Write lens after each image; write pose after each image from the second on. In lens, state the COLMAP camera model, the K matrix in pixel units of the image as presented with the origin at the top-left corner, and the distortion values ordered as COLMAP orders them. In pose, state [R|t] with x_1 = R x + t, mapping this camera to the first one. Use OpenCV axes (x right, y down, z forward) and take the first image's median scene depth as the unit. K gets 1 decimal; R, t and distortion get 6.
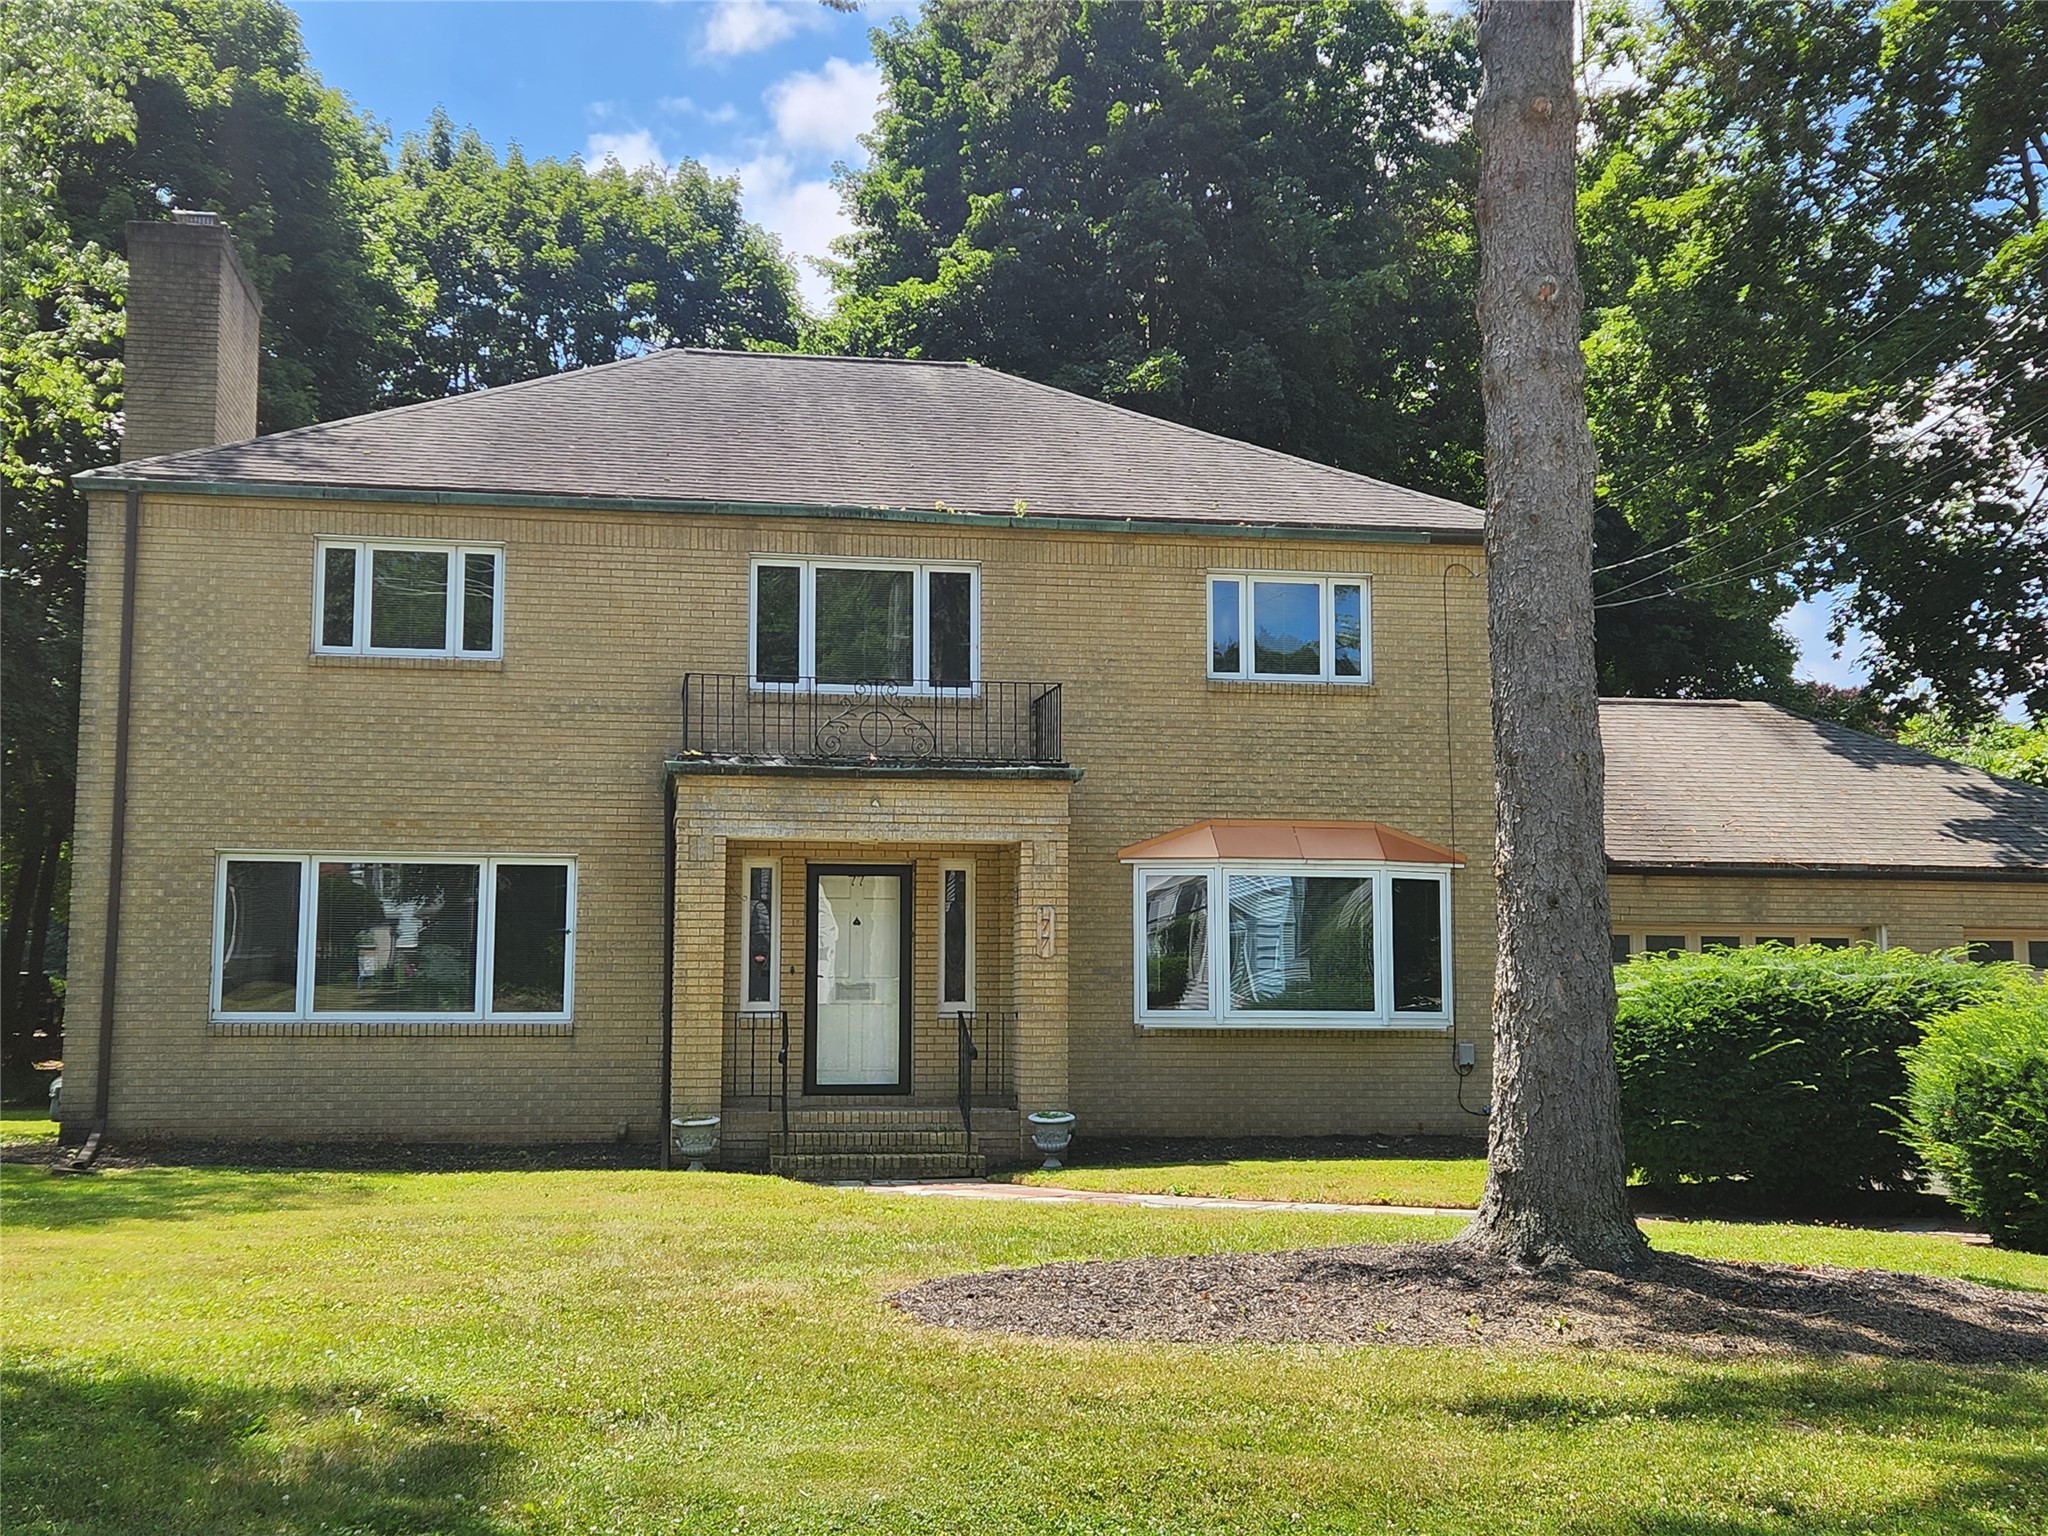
lens RADIAL K [[2252.1, 0, 1012.5], [0, 2252.1, 791.3], [0, 0, 1]] dist [0.072076, -0.019830]
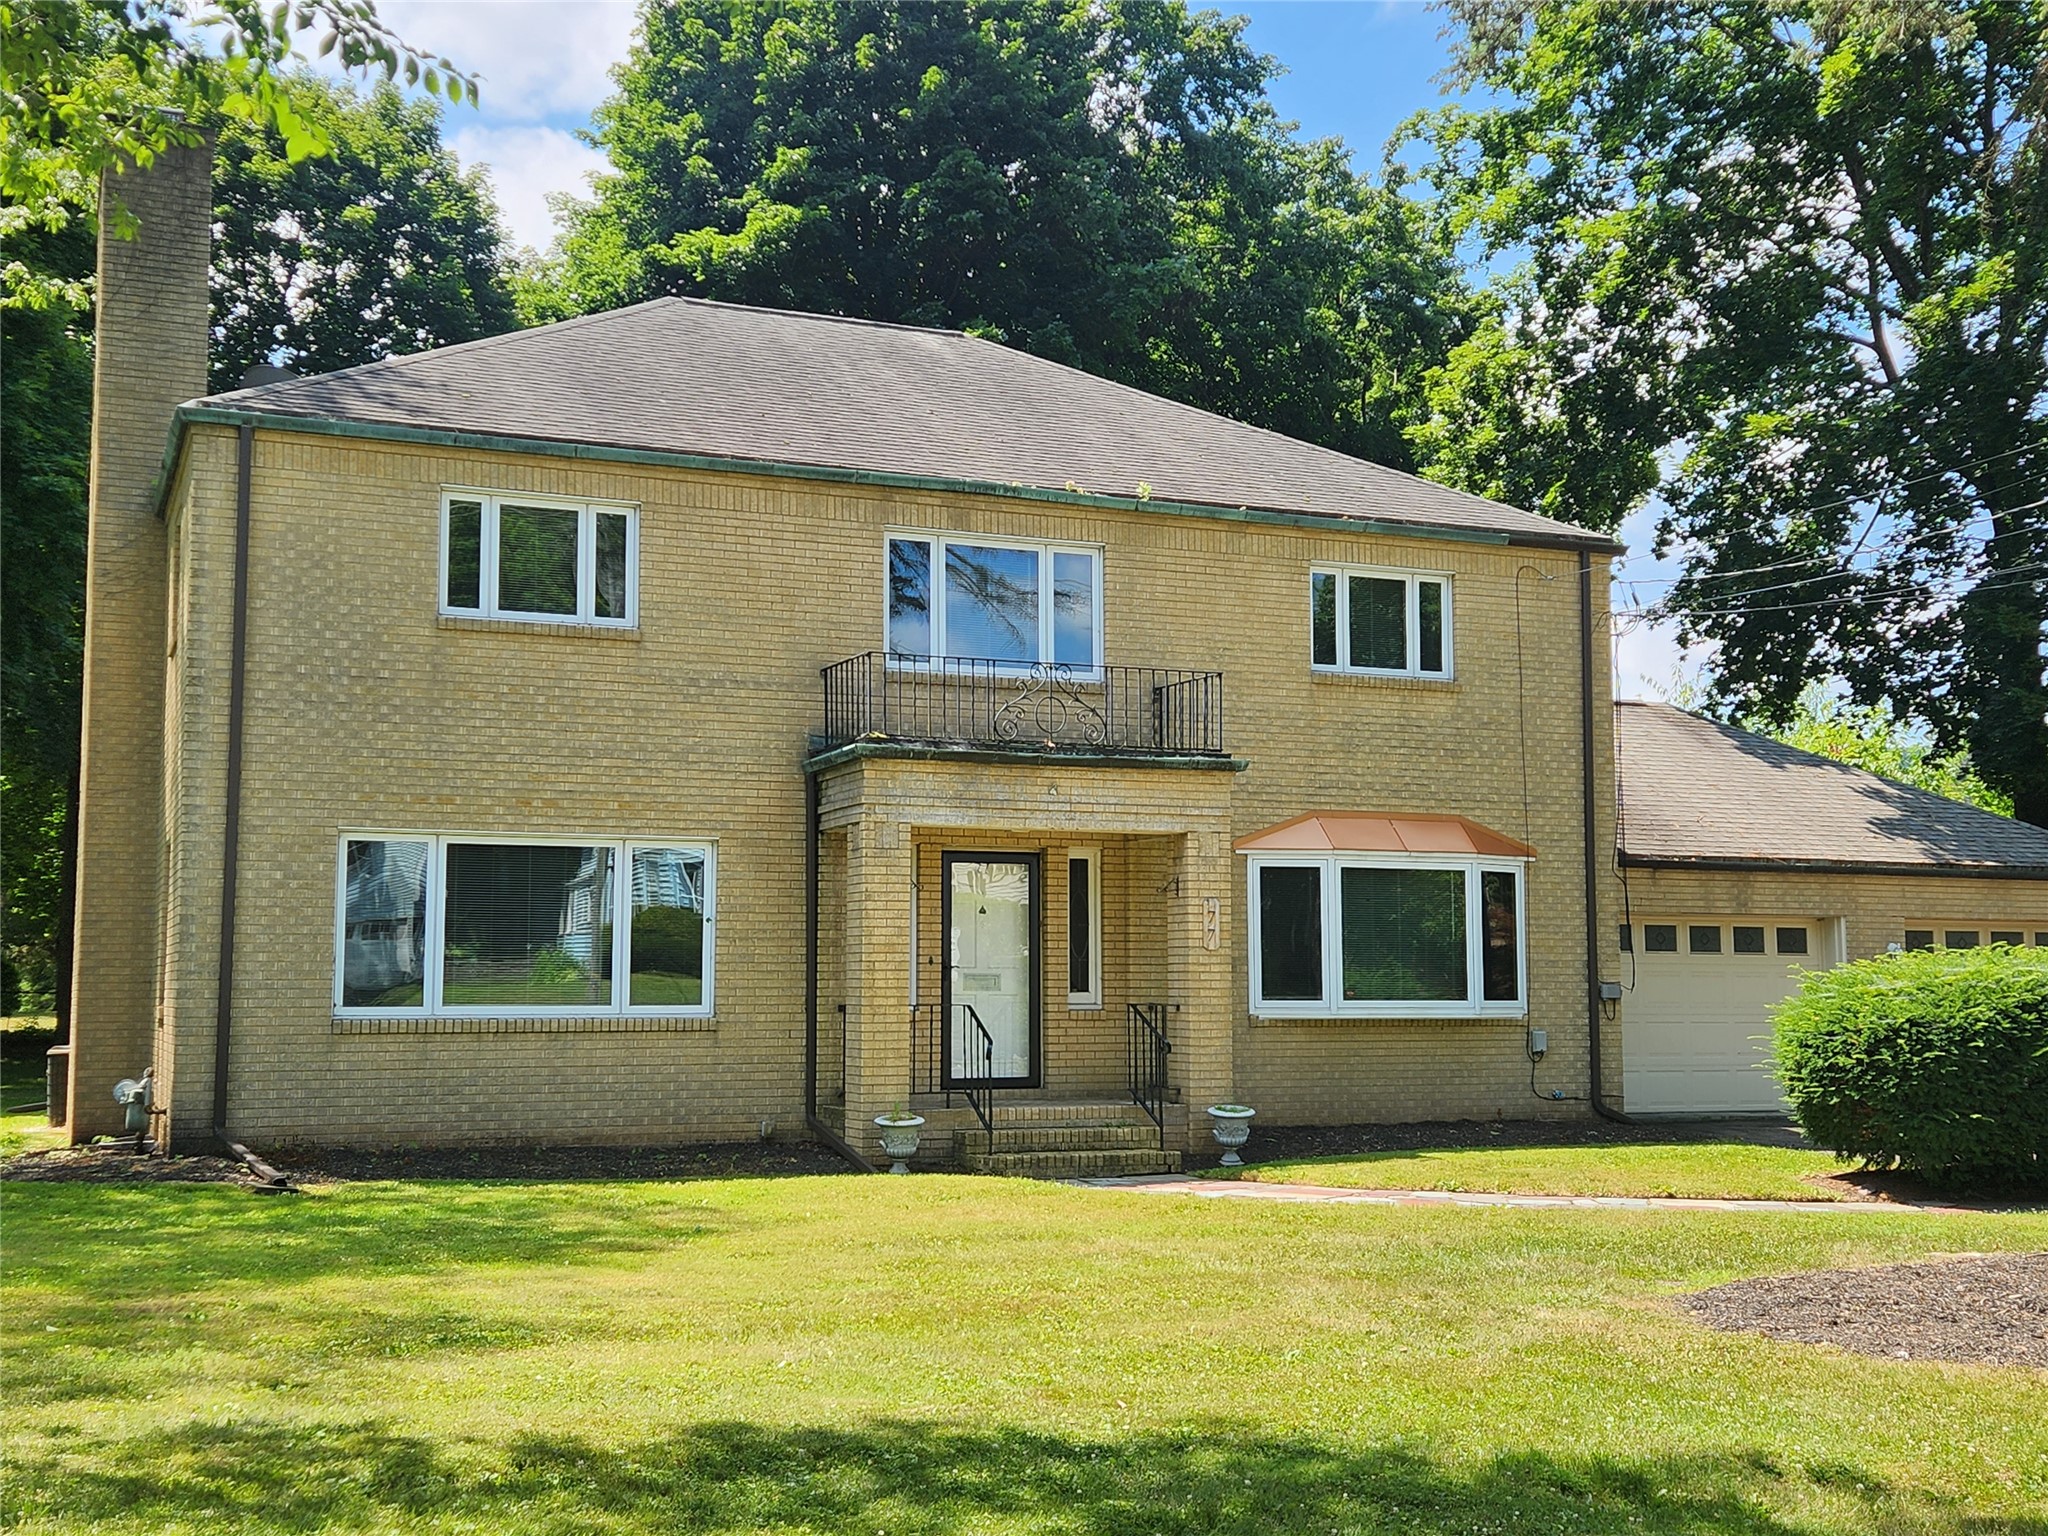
lens RADIAL K [[2252.1, 0, 1012.5], [0, 2252.1, 791.3], [0, 0, 1]] dist [0.072076, -0.019830]
pose [[0.971159, 0.018745, 0.237694, -0.297596], [-0.022769, 0.999640, 0.014193, -0.007754], [-0.237342, -0.019196, 0.971236, 0.056615]]
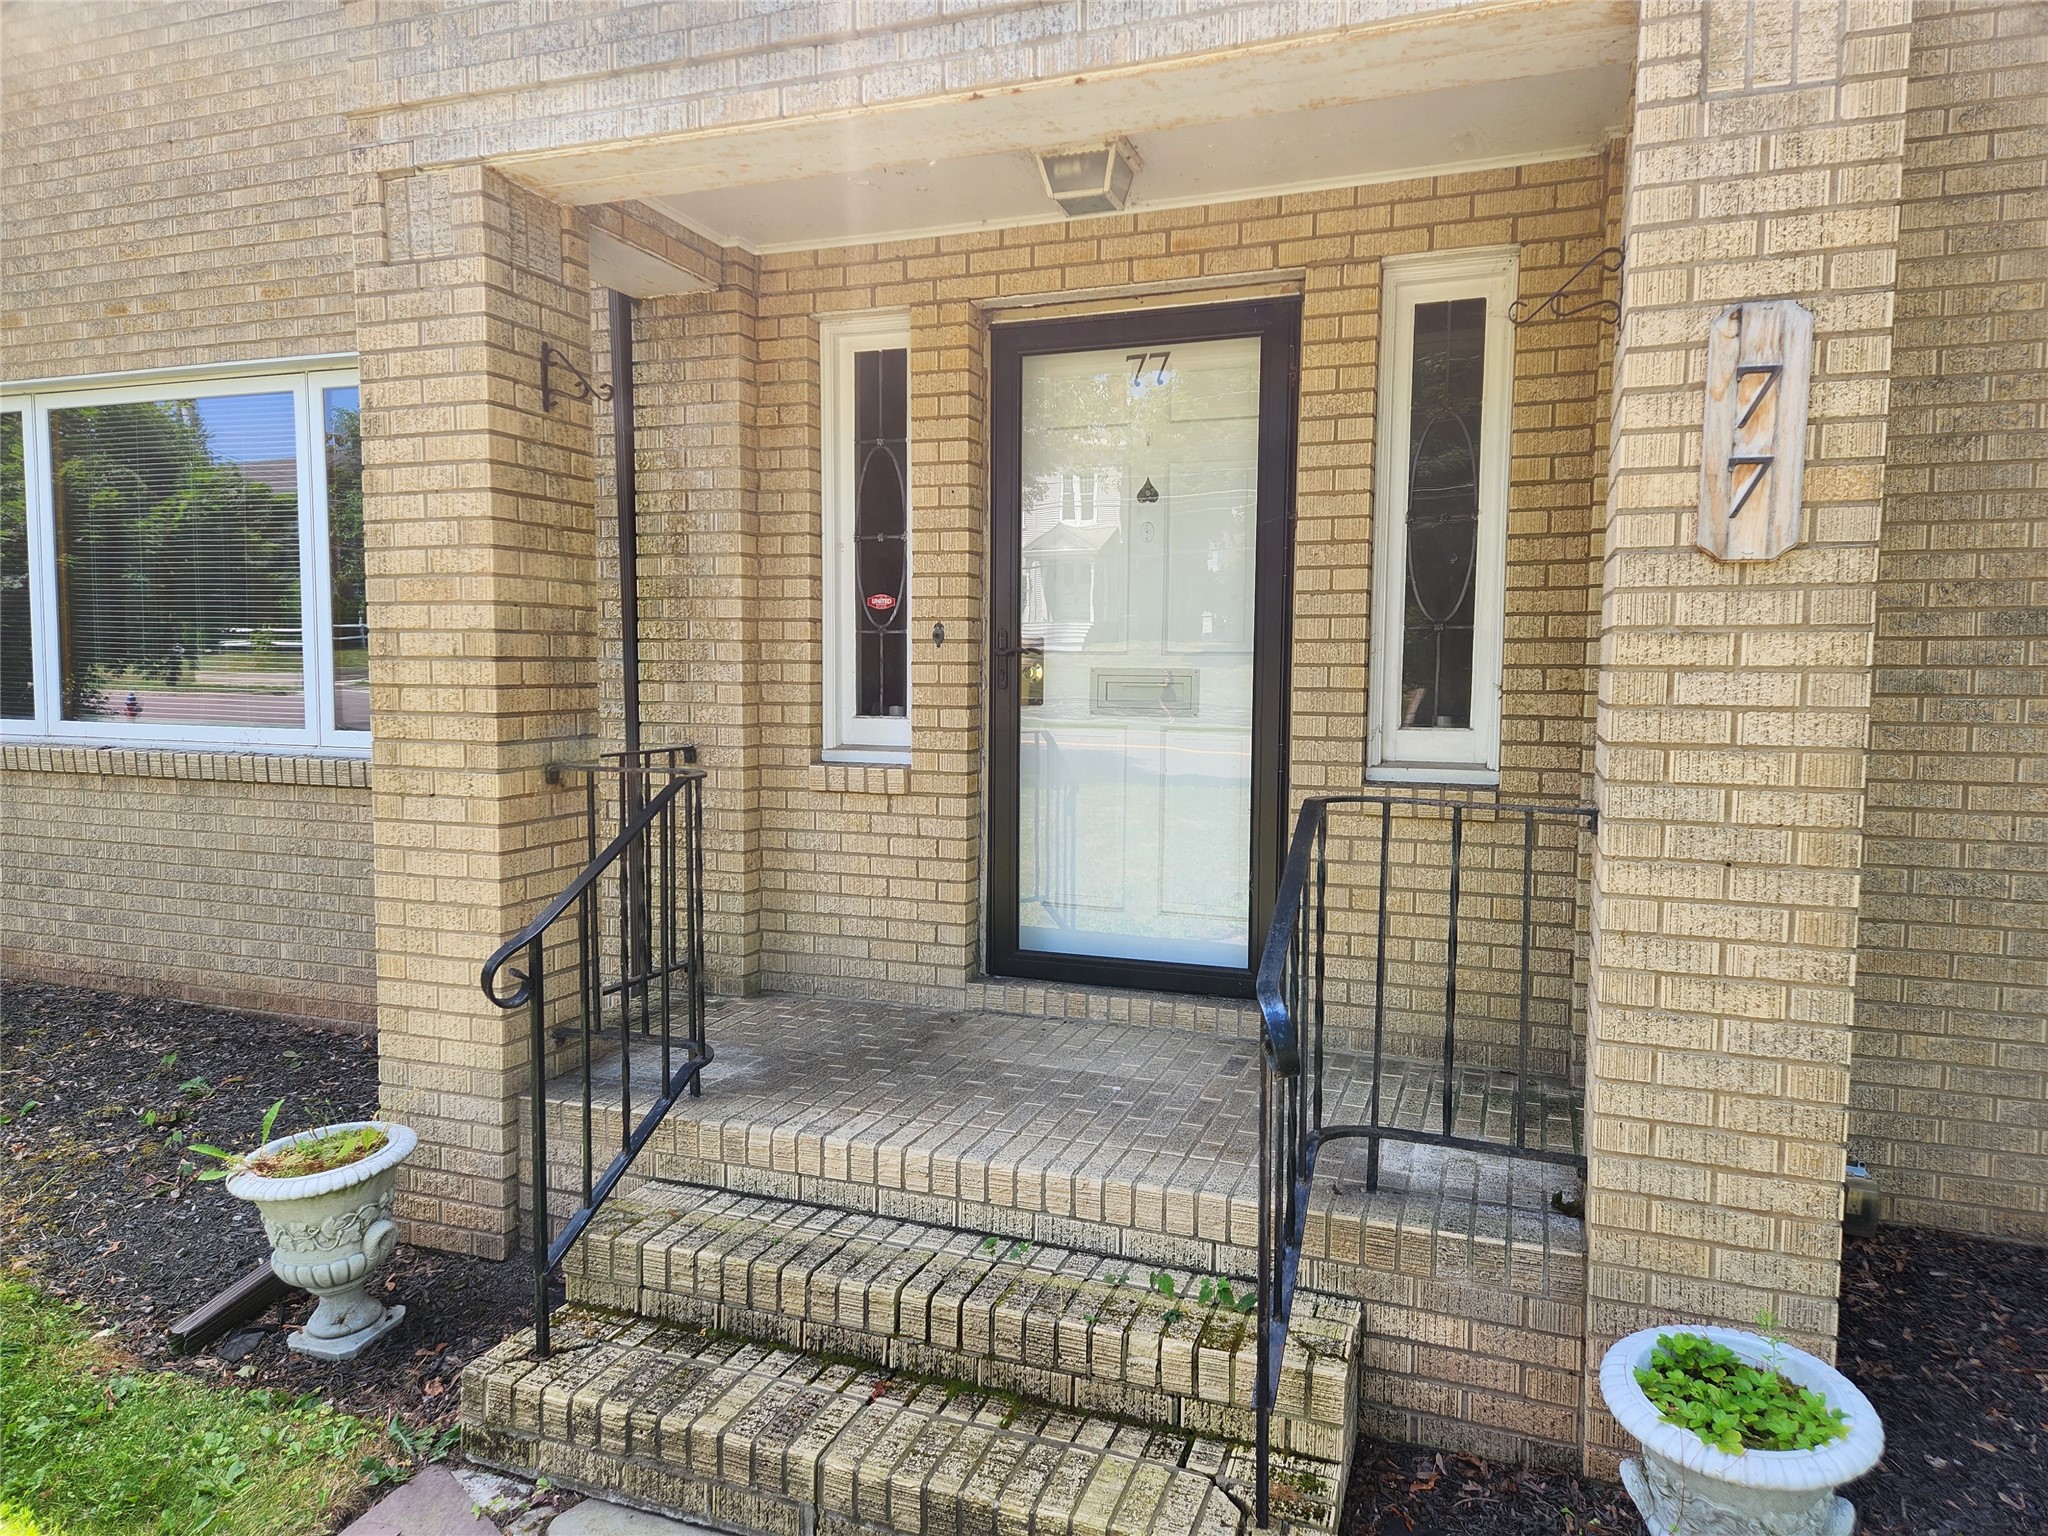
lens RADIAL K [[1346.9, 0, 1009.9], [0, 1346.9, 762.2], [0, 0, 1]] dist [0.096082, -0.078298]
pose [[0.863391, 0.040641, -0.502897, 0.019824], [0.047579, 0.985750, 0.161348, 0.066343], [0.502288, -0.163234, 0.849154, 0.830699]]
